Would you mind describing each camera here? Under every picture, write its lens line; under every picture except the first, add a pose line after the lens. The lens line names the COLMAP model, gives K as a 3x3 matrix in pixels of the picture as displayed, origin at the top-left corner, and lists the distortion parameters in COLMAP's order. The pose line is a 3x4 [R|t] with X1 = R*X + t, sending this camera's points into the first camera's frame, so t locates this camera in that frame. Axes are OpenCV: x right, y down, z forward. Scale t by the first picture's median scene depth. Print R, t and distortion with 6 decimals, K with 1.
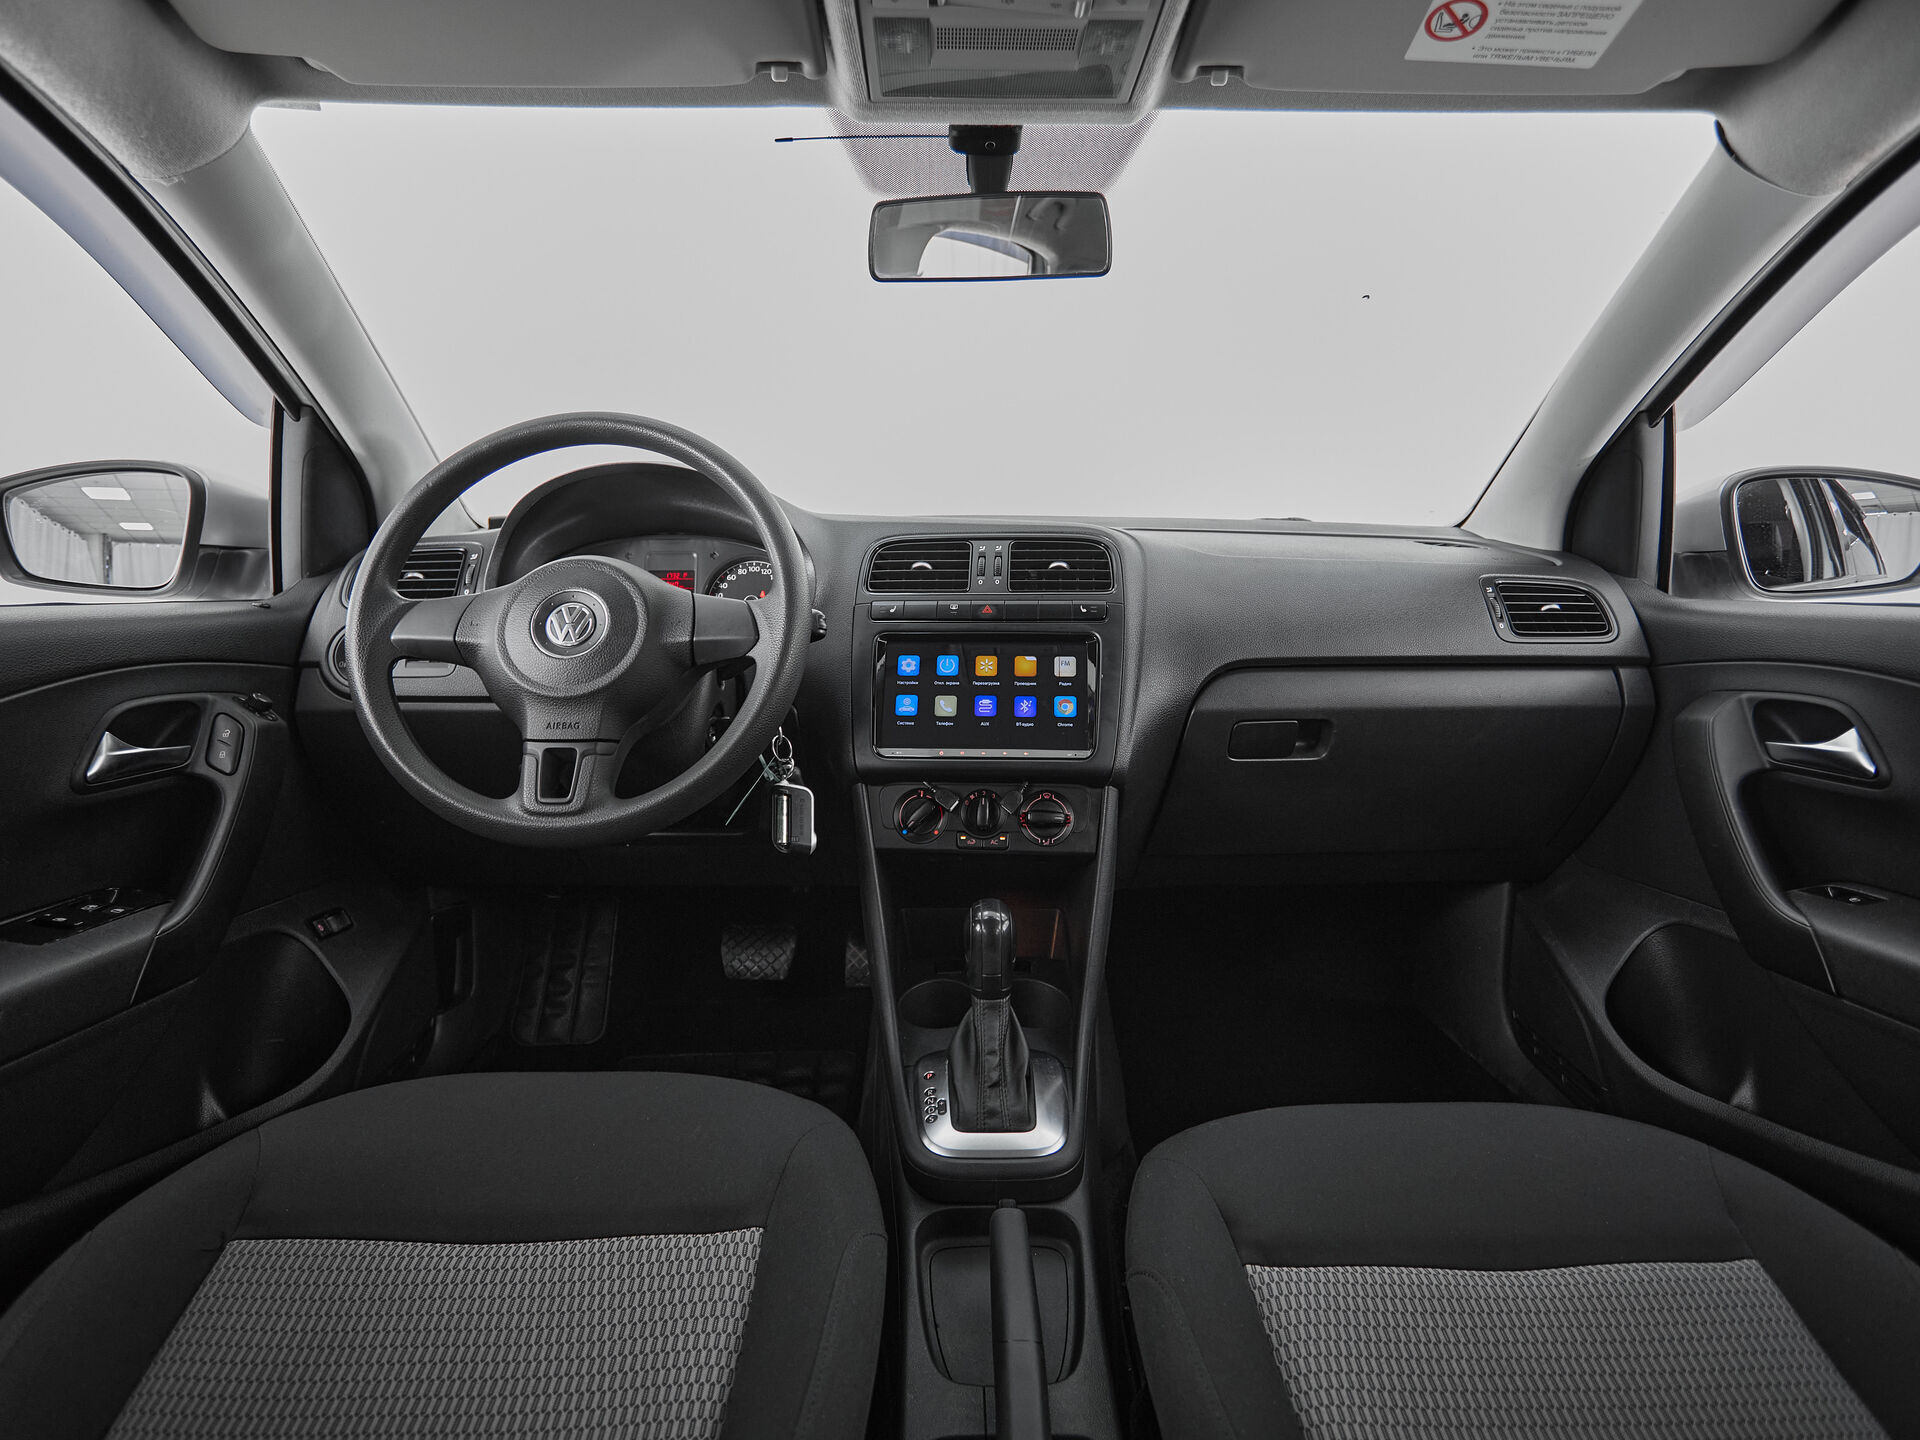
lens RADIAL K [[1035.6, 0, 960.0], [0, 1035.6, 720.0], [0, 0, 1]] dist [-0.003892, -0.000540]
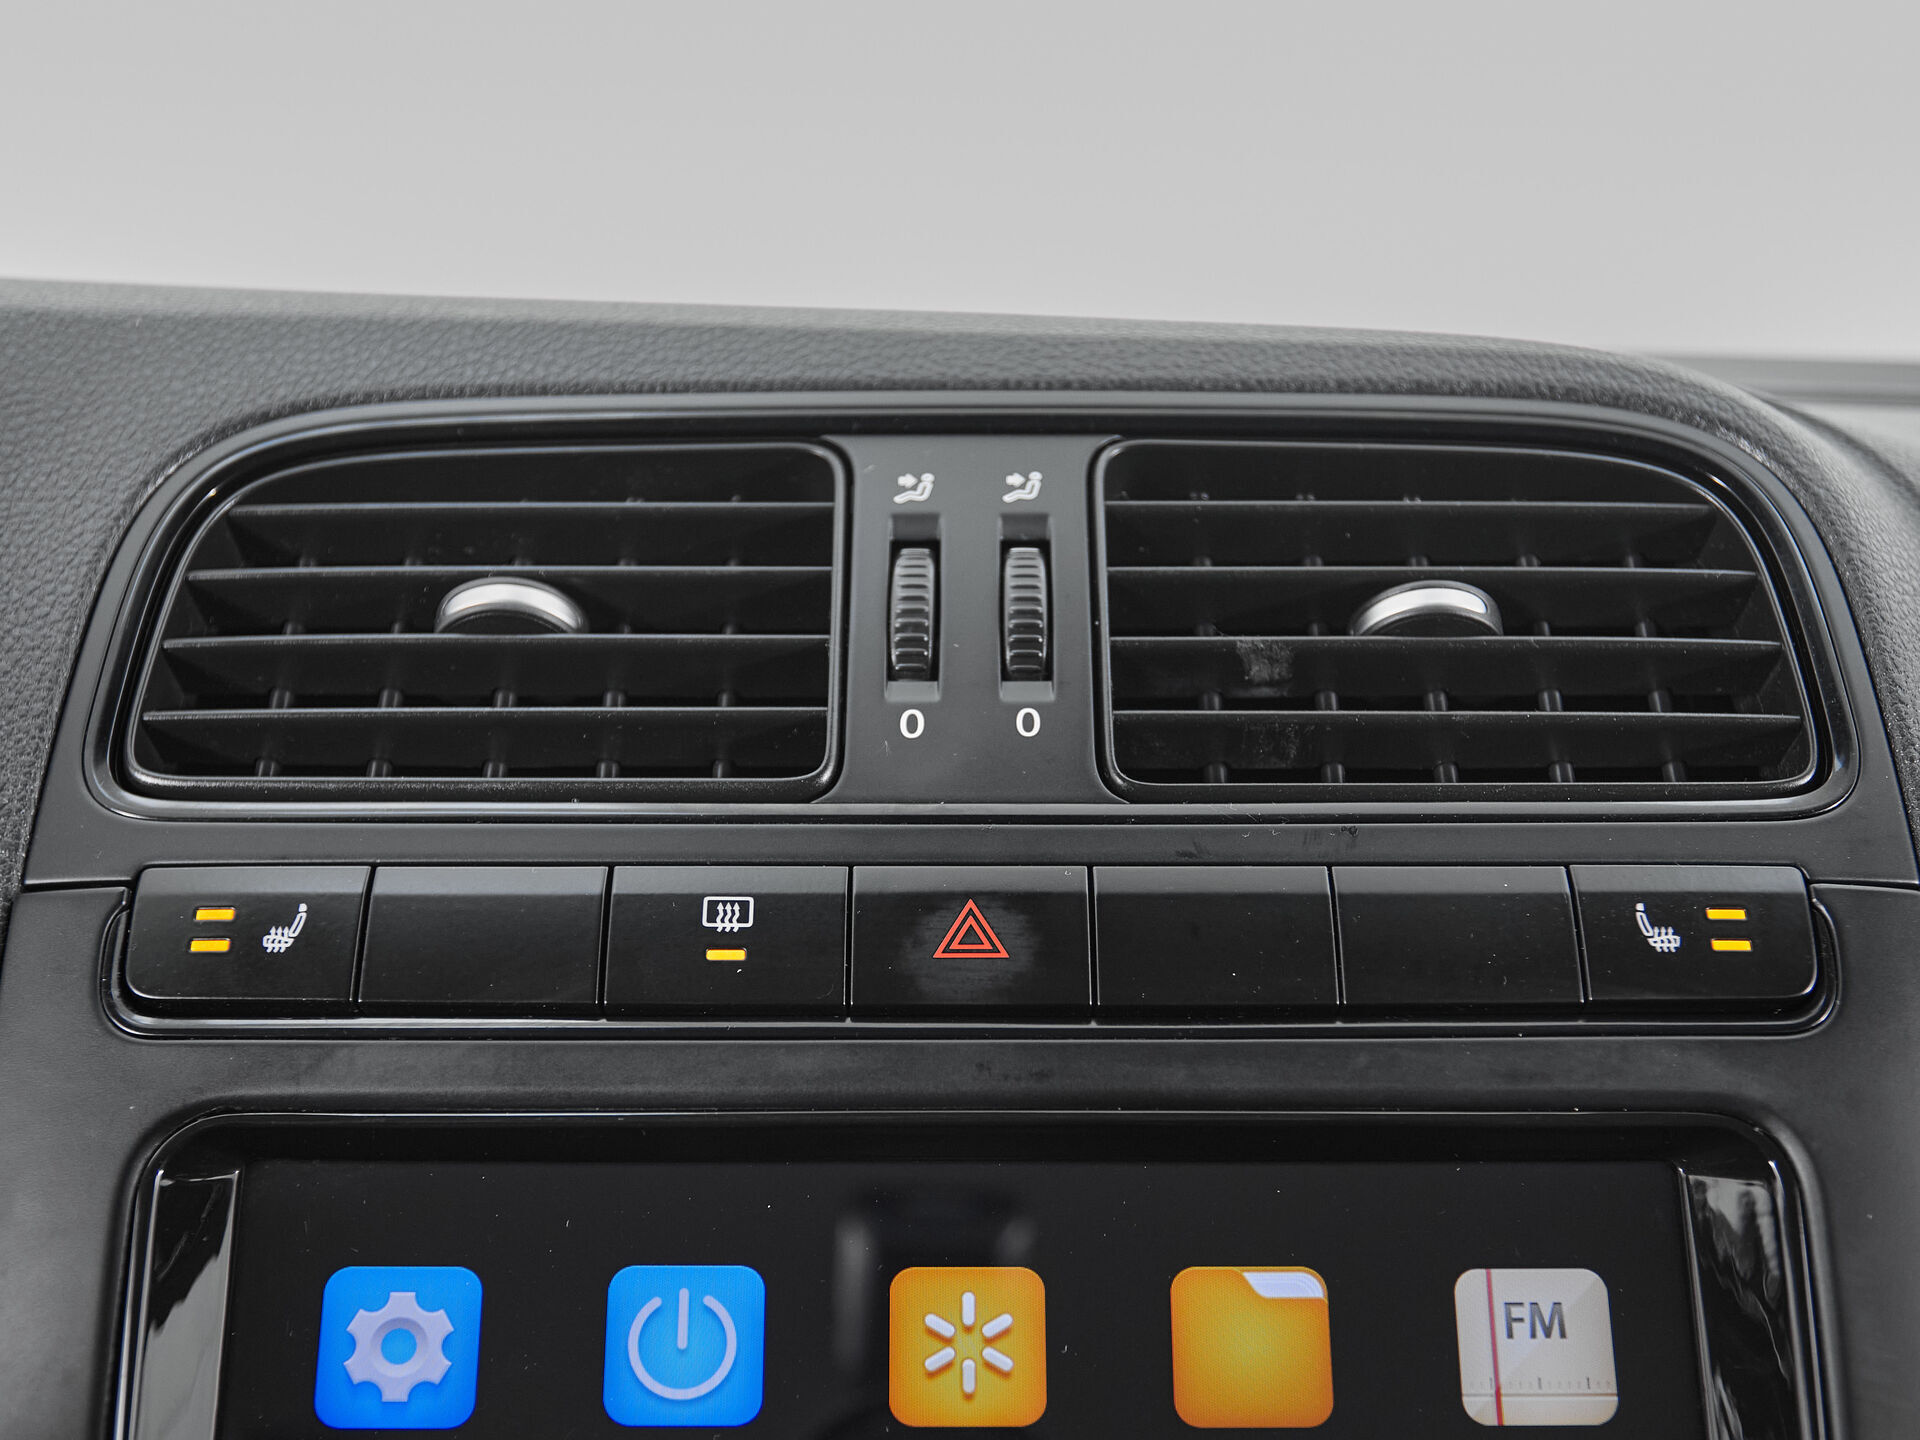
lens RADIAL K [[2165.0, 0, 950.6], [0, 2165.0, 833.7], [0, 0, 1]] dist [-0.010256, -0.013752]
pose [[0.996393, -0.008998, 0.084376, -0.000497], [0.008505, 0.999945, 0.006193, -0.123164], [-0.084427, -0.005453, 0.996415, 0.719061]]
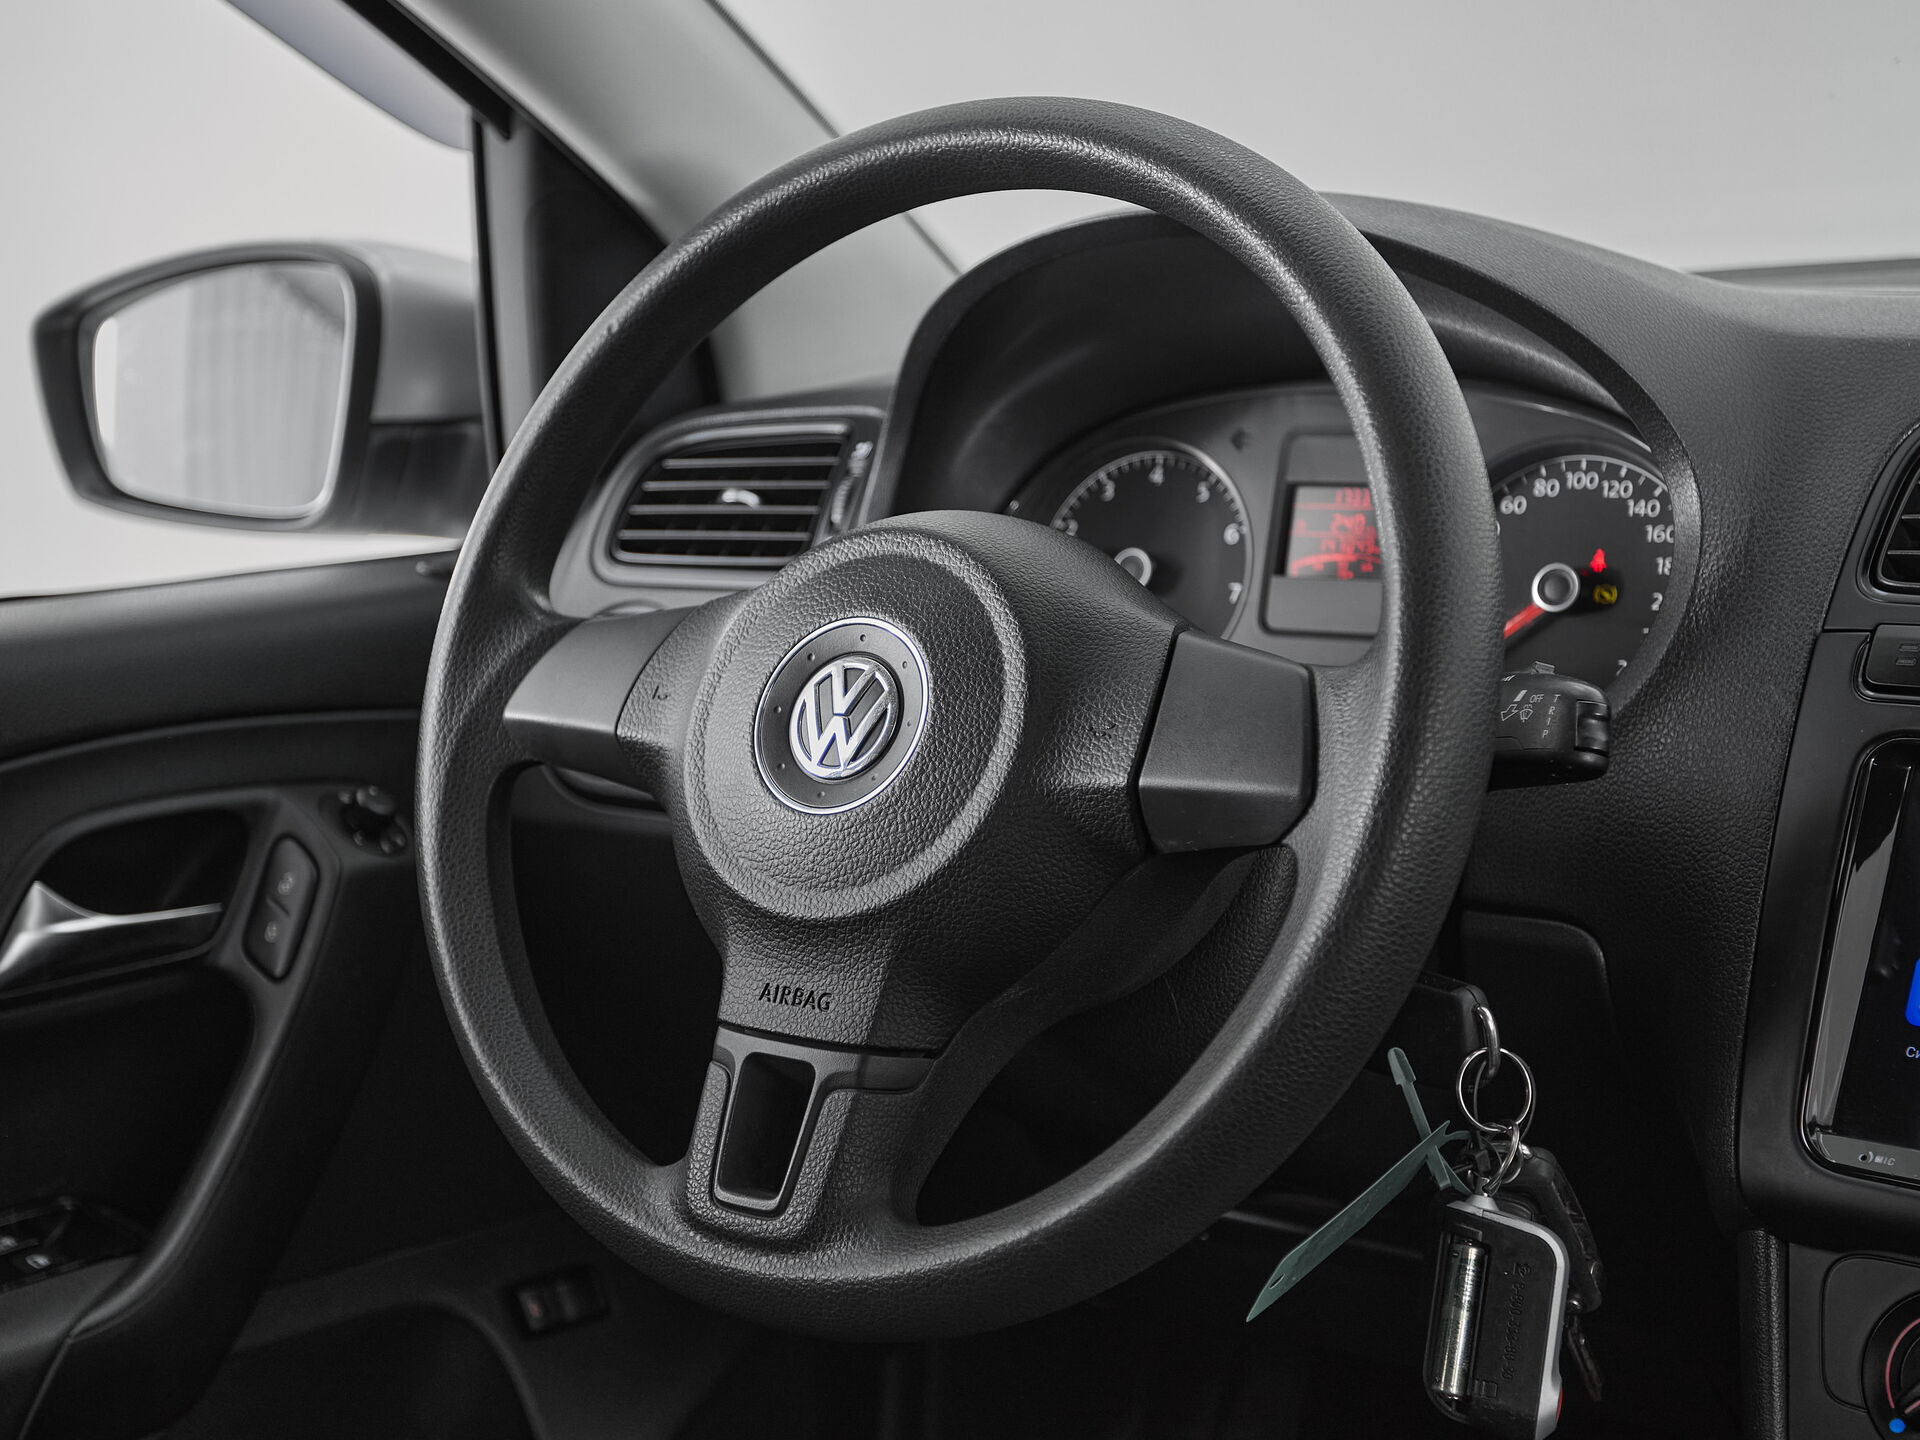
lens RADIAL K [[2723.6, 0, 849.0], [0, 2723.6, 756.2], [0, 0, 1]] dist [0.034541, 0.081998]
pose [[0.782690, 0.080637, -0.617166, 0.178533], [-0.052799, 0.996600, 0.063252, -0.113792], [0.620168, -0.016921, 0.784286, 0.201032]]
